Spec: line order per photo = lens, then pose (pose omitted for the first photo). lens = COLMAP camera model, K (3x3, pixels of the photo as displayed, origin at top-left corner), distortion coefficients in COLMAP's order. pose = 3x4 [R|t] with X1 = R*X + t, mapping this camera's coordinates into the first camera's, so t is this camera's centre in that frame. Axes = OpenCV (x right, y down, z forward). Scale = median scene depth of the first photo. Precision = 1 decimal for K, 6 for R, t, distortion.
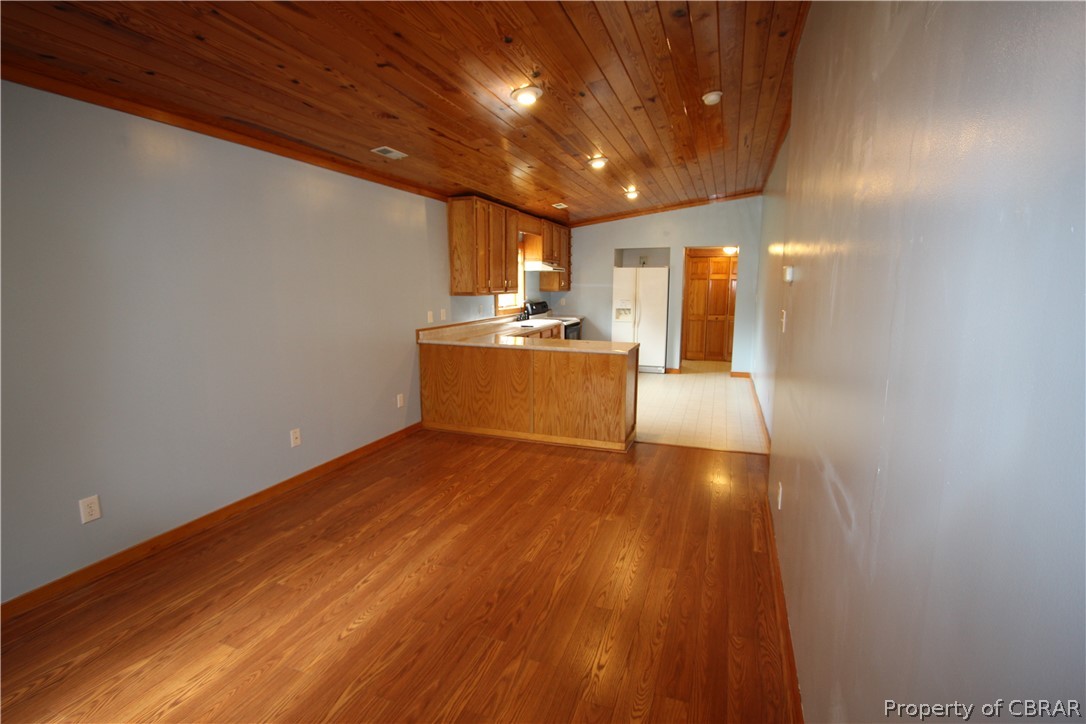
lens RADIAL K [[503.2, 0, 547.3], [0, 503.2, 360.3], [0, 0, 1]] dist [-0.024263, 0.005925]
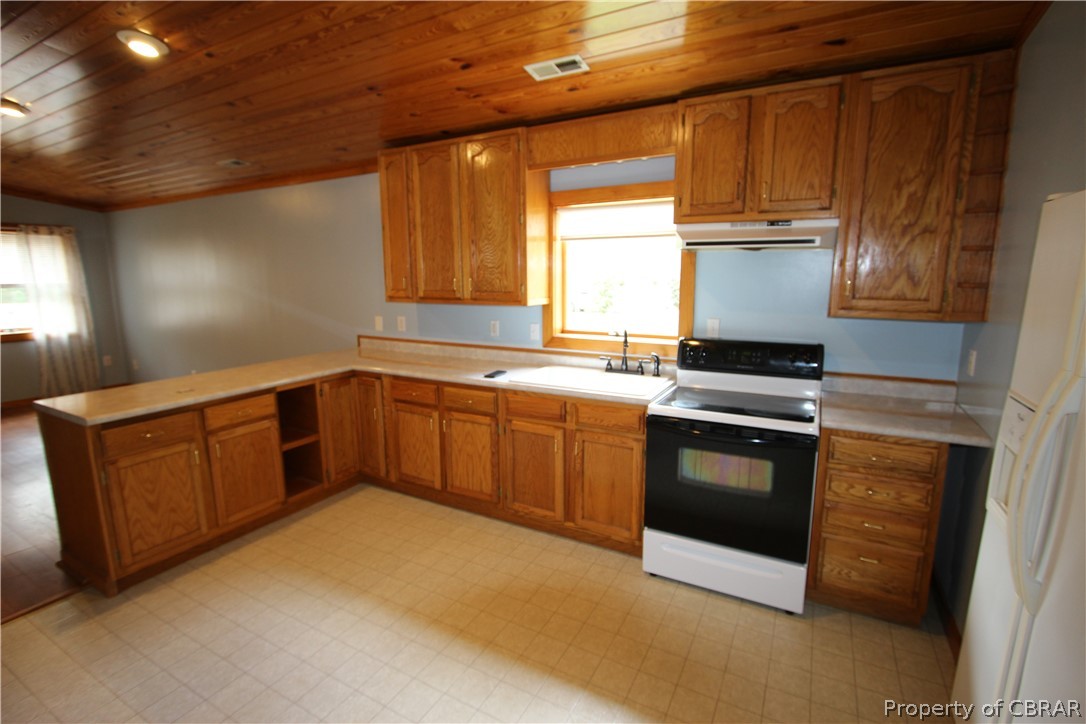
lens RADIAL K [[503.2, 0, 547.3], [0, 503.2, 360.3], [0, 0, 1]] dist [-0.024263, 0.005925]
pose [[-0.162407, 0.169327, -0.972087, 0.504362], [-0.147335, 0.969960, 0.193572, -0.220180], [0.975662, 0.174660, -0.132581, 1.350599]]
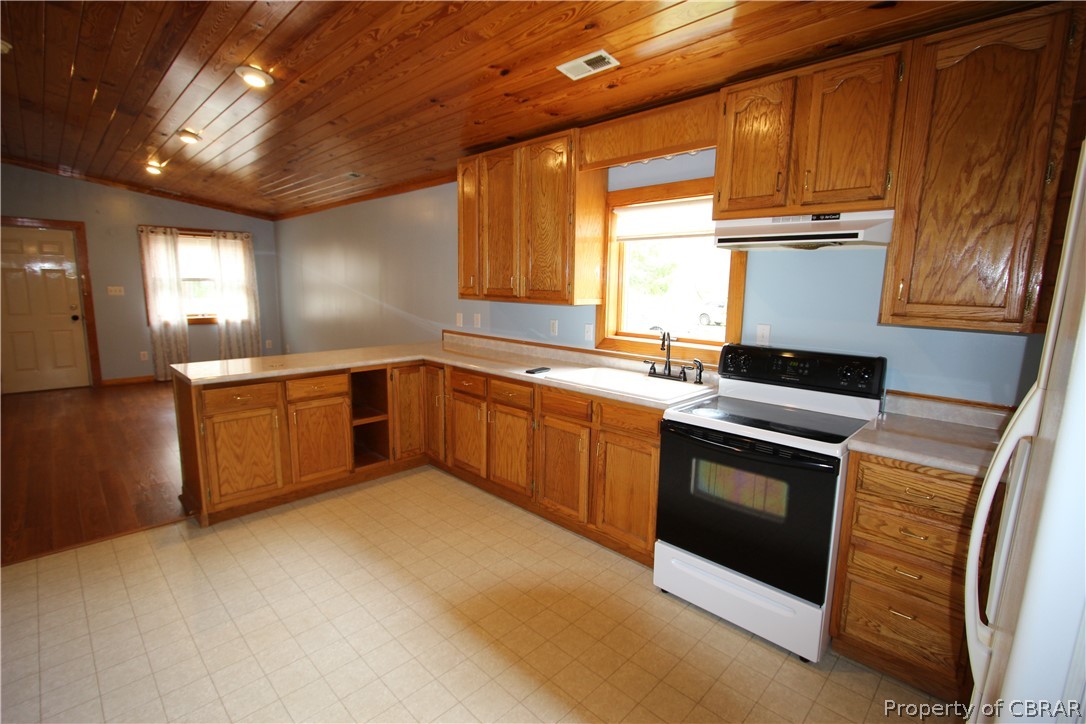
lens RADIAL K [[503.2, 0, 547.3], [0, 503.2, 360.3], [0, 0, 1]] dist [-0.024263, 0.005925]
pose [[-0.424289, 0.131488, -0.895930, 0.477174], [-0.155820, 0.964042, 0.215277, -0.224196], [0.892020, 0.230943, -0.388544, 1.455950]]
